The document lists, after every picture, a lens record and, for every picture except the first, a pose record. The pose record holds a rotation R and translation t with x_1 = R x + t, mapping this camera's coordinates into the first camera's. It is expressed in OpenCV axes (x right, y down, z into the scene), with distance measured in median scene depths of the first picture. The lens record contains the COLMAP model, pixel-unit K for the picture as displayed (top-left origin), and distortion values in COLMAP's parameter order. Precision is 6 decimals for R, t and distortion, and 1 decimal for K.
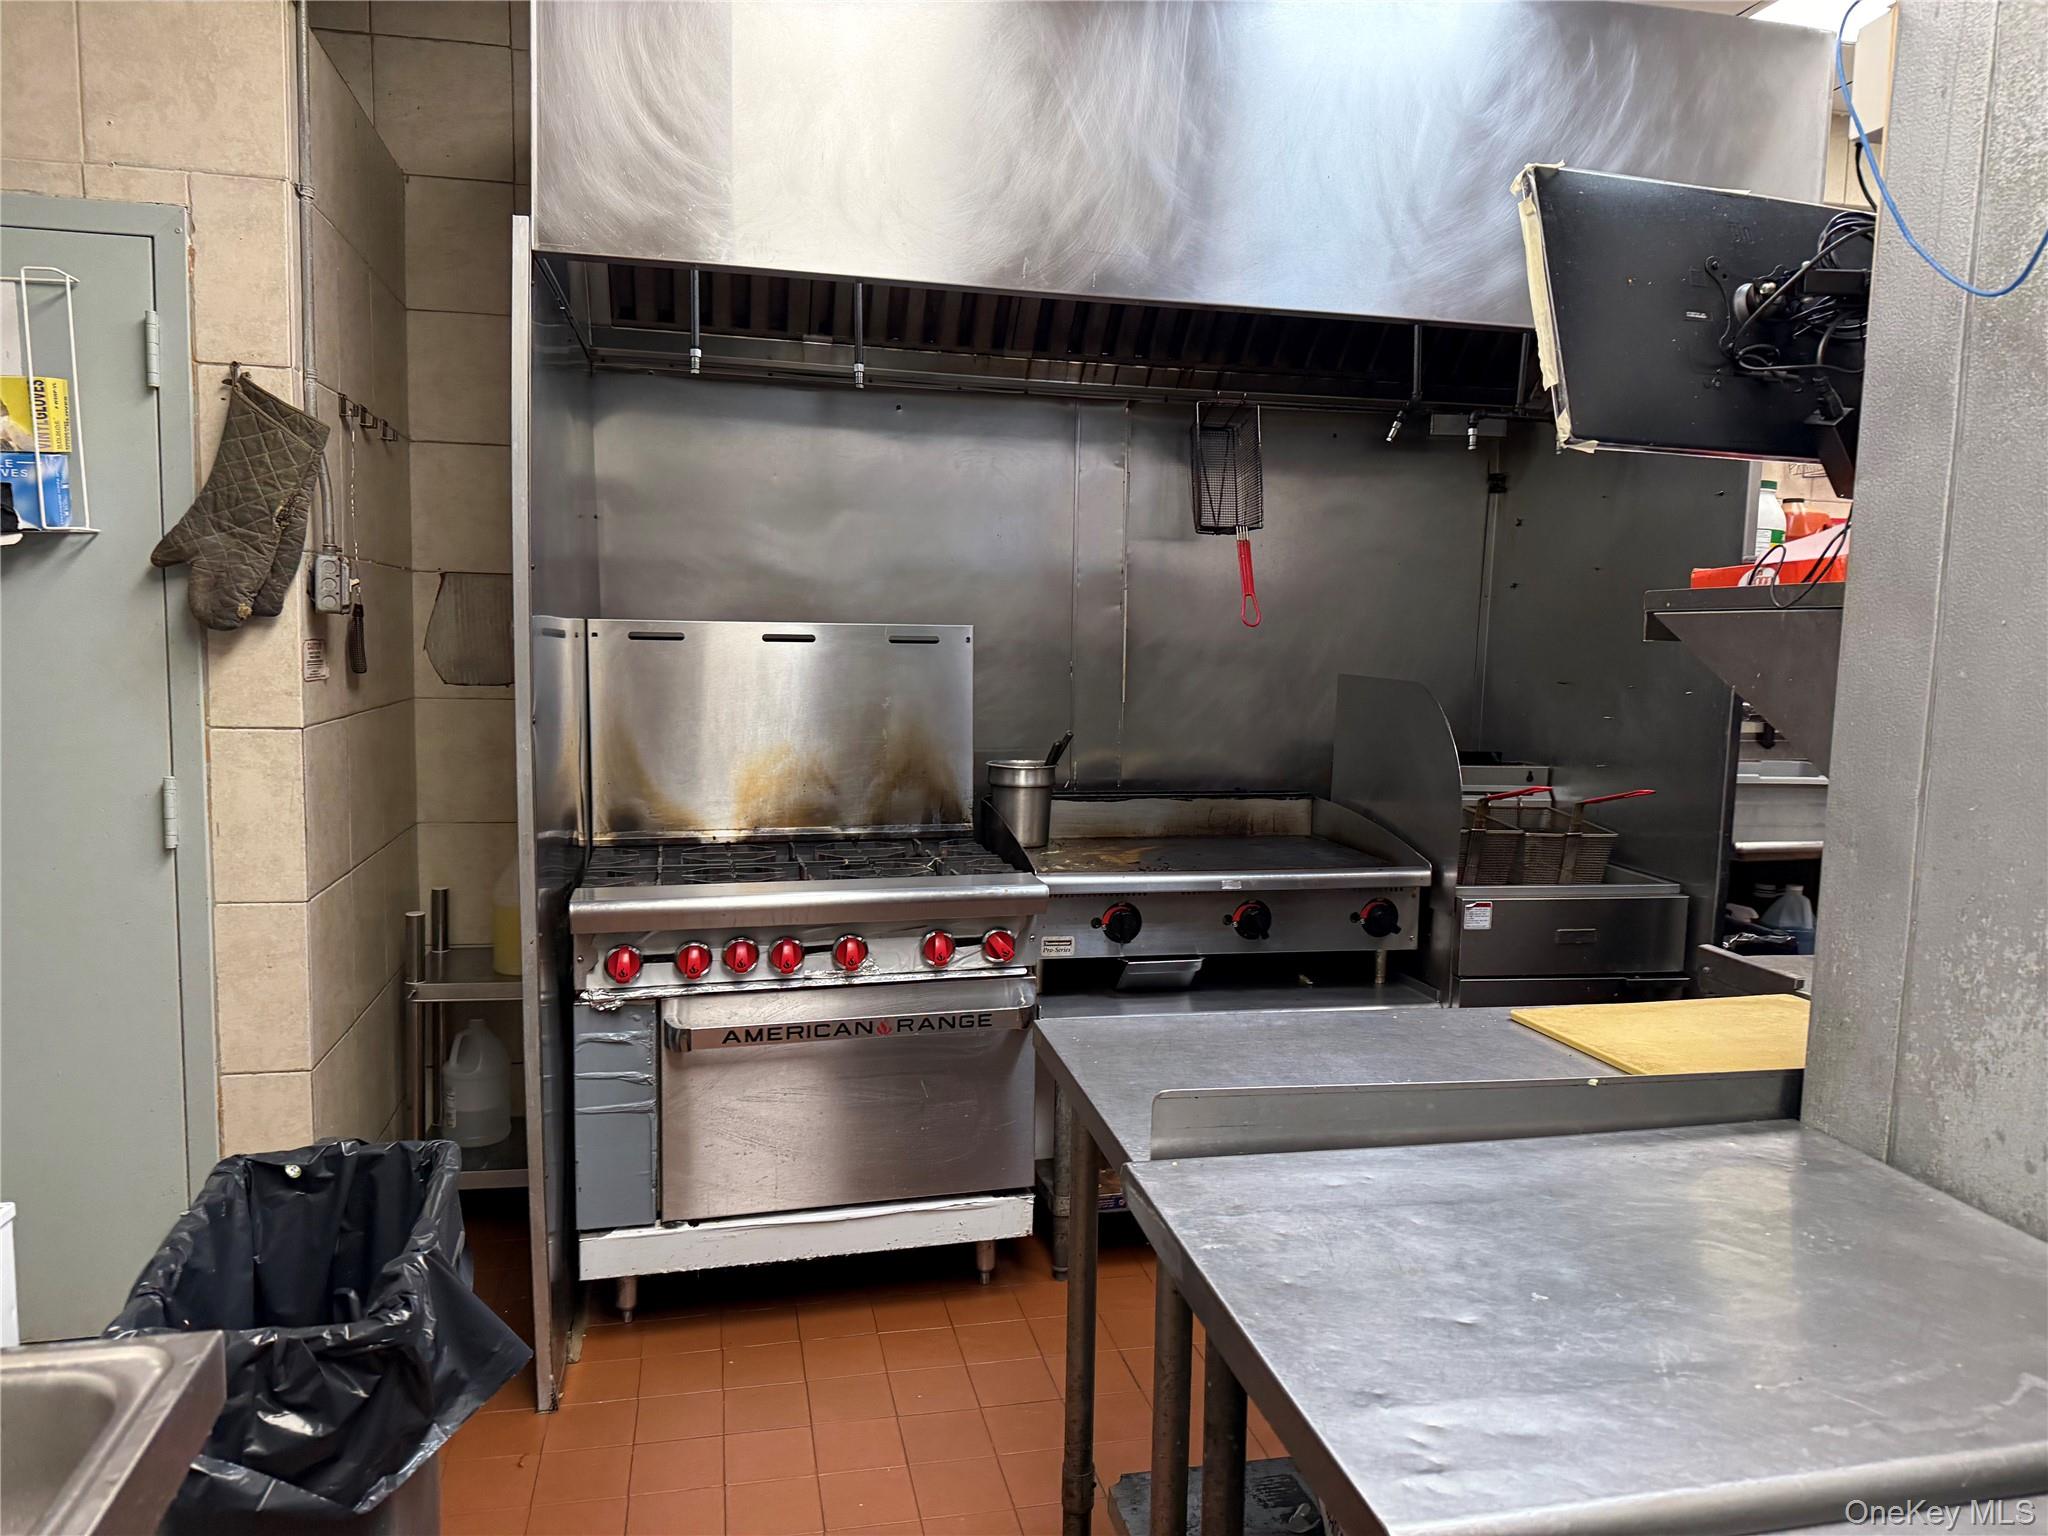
lens RADIAL K [[1410.0, 0, 1032.7], [0, 1410.0, 764.0], [0, 0, 1]] dist [0.086851, 0.000237]
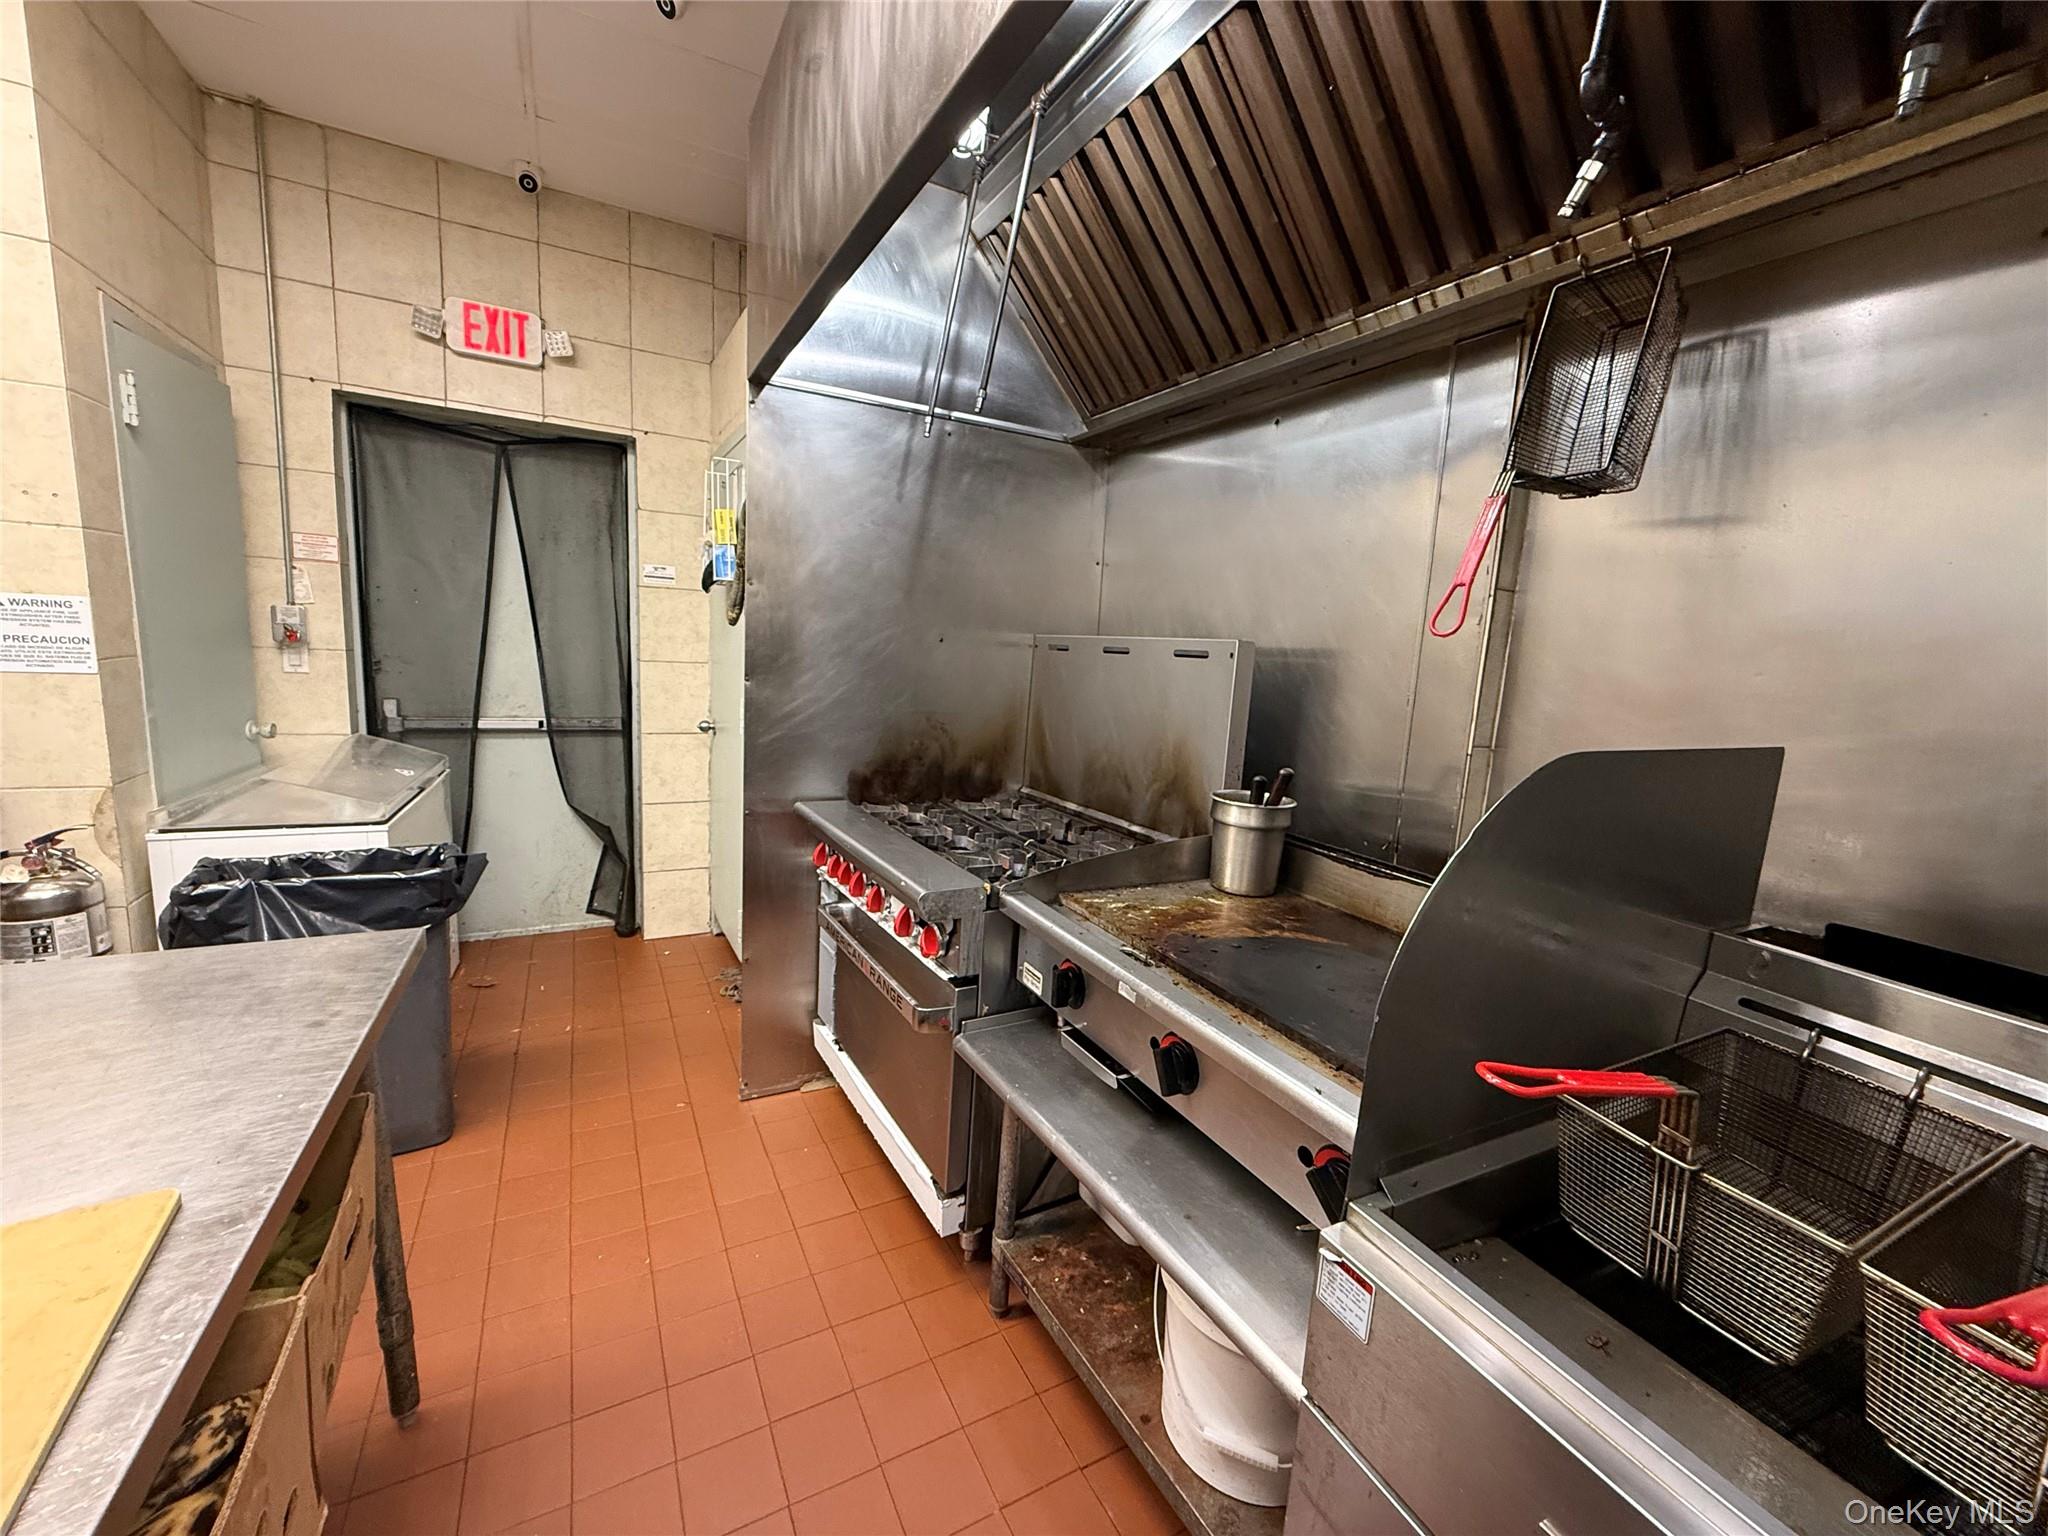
lens RADIAL K [[804.8, 0, 1013.0], [0, 804.8, 766.2], [0, 0, 1]] dist [-0.015183, -0.000049]
pose [[0.267225, 0.142994, -0.952966, 0.444397], [-0.145669, 0.983559, 0.106736, -0.054142], [0.952560, 0.110295, 0.283662, 0.757018]]
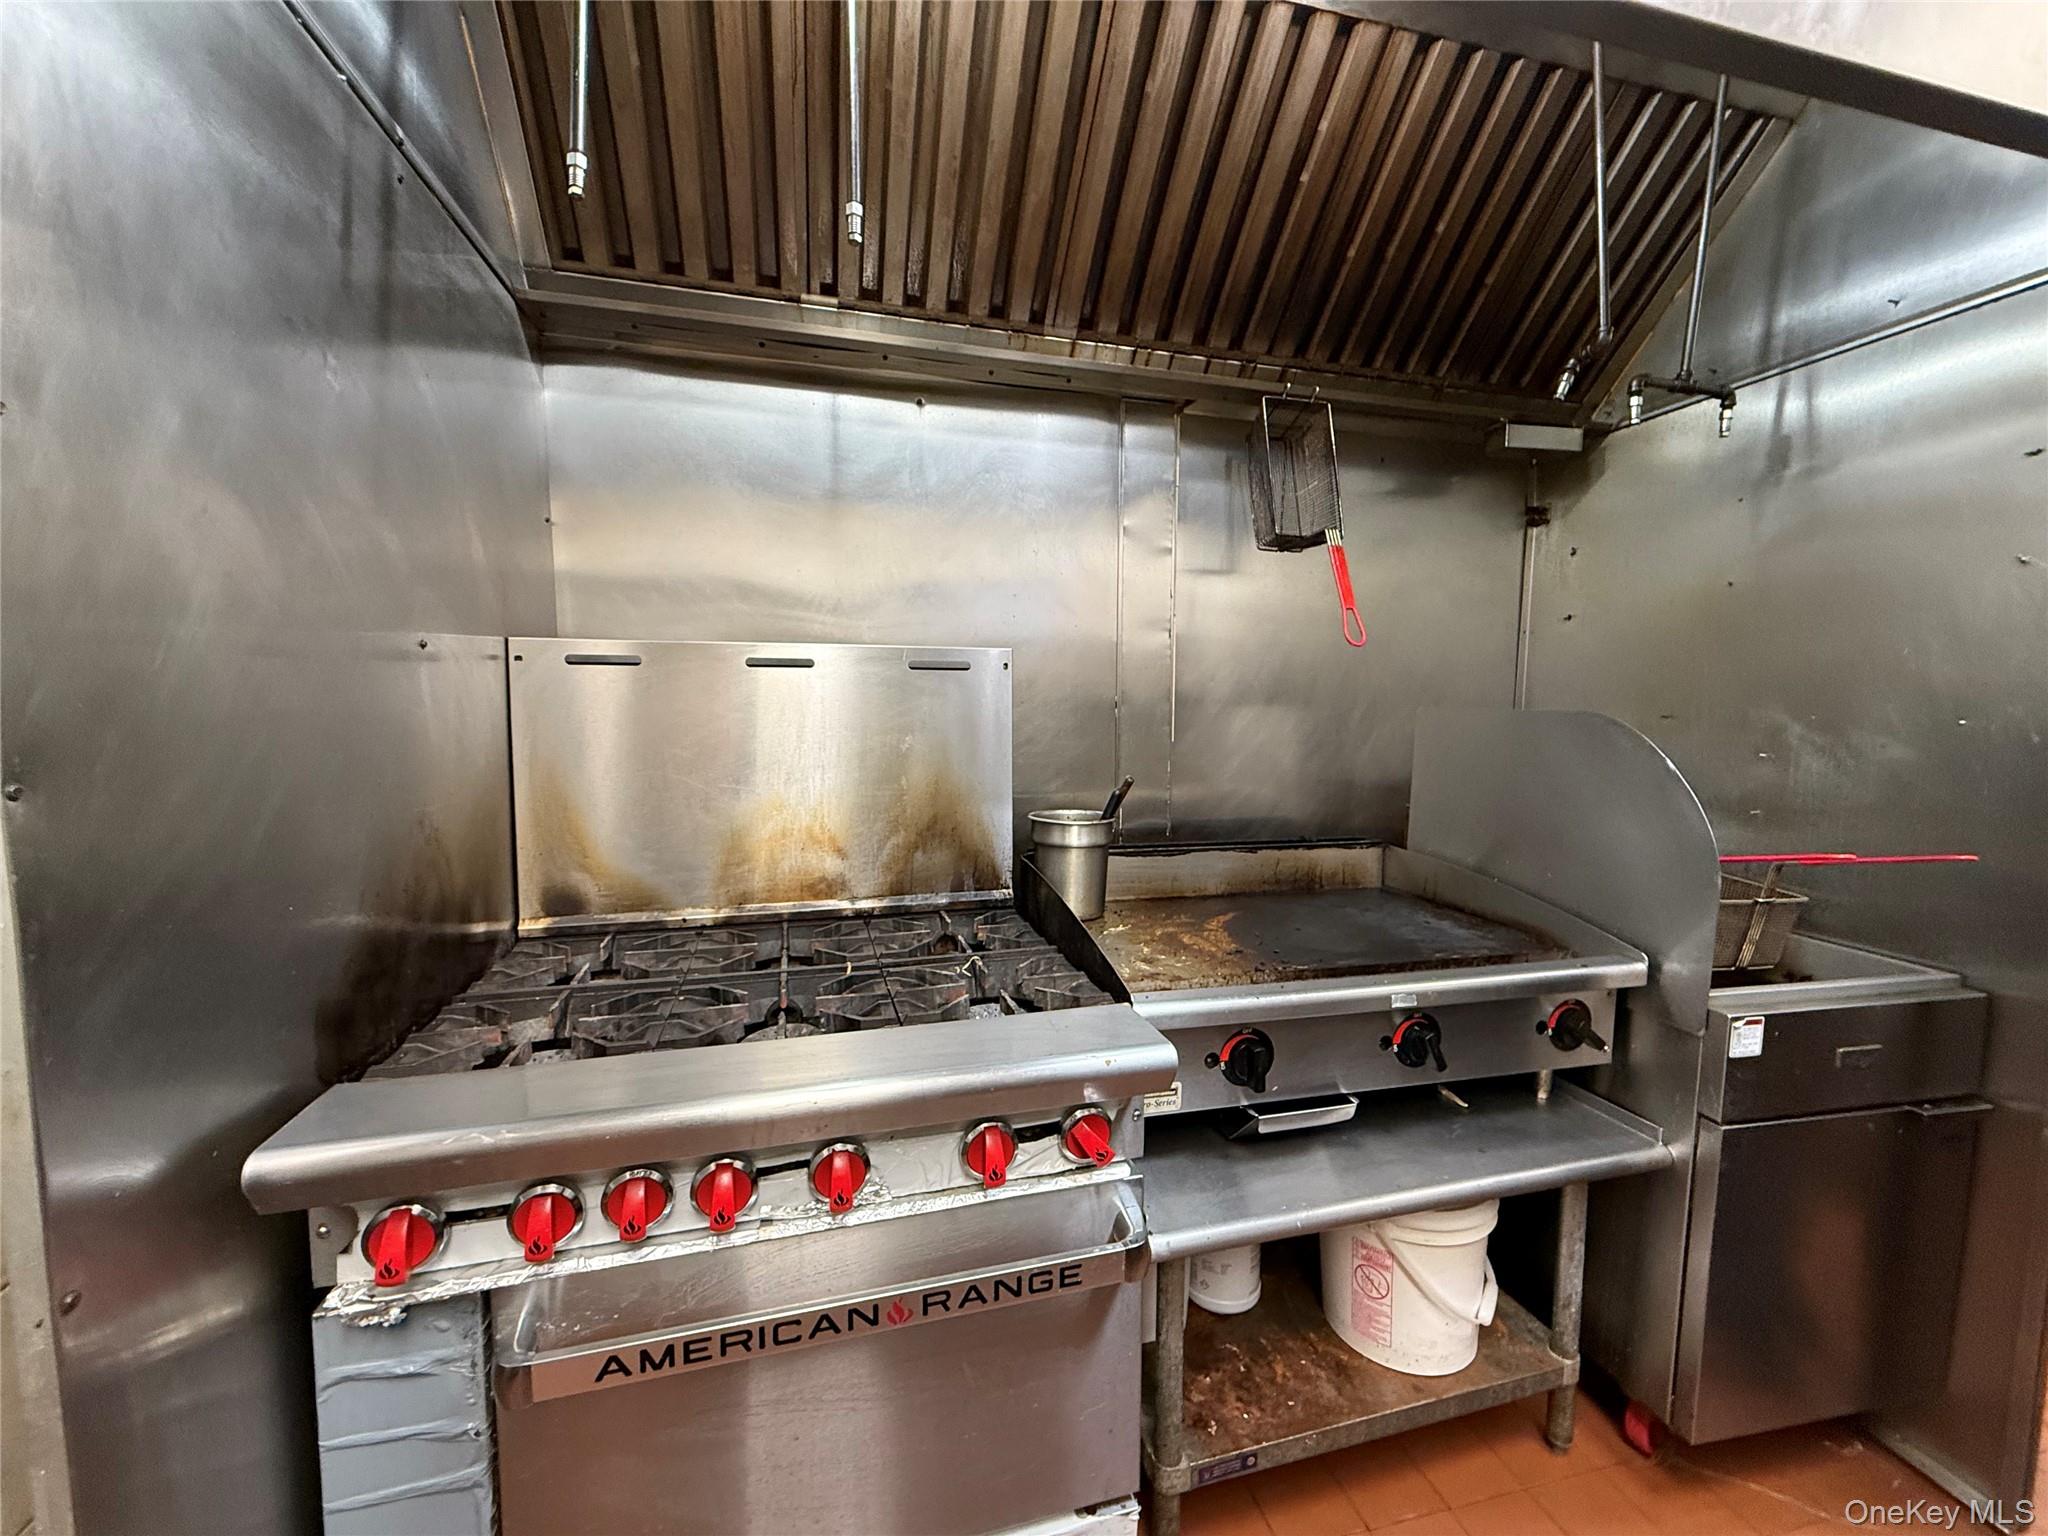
lens RADIAL K [[804.8, 0, 1013.0], [0, 804.8, 766.2], [0, 0, 1]] dist [-0.015183, -0.000049]
pose [[0.999828, -0.009181, 0.016091, -0.052192], [0.009516, 0.999737, -0.020863, -0.021319], [-0.015896, 0.021012, 0.999653, 0.563121]]
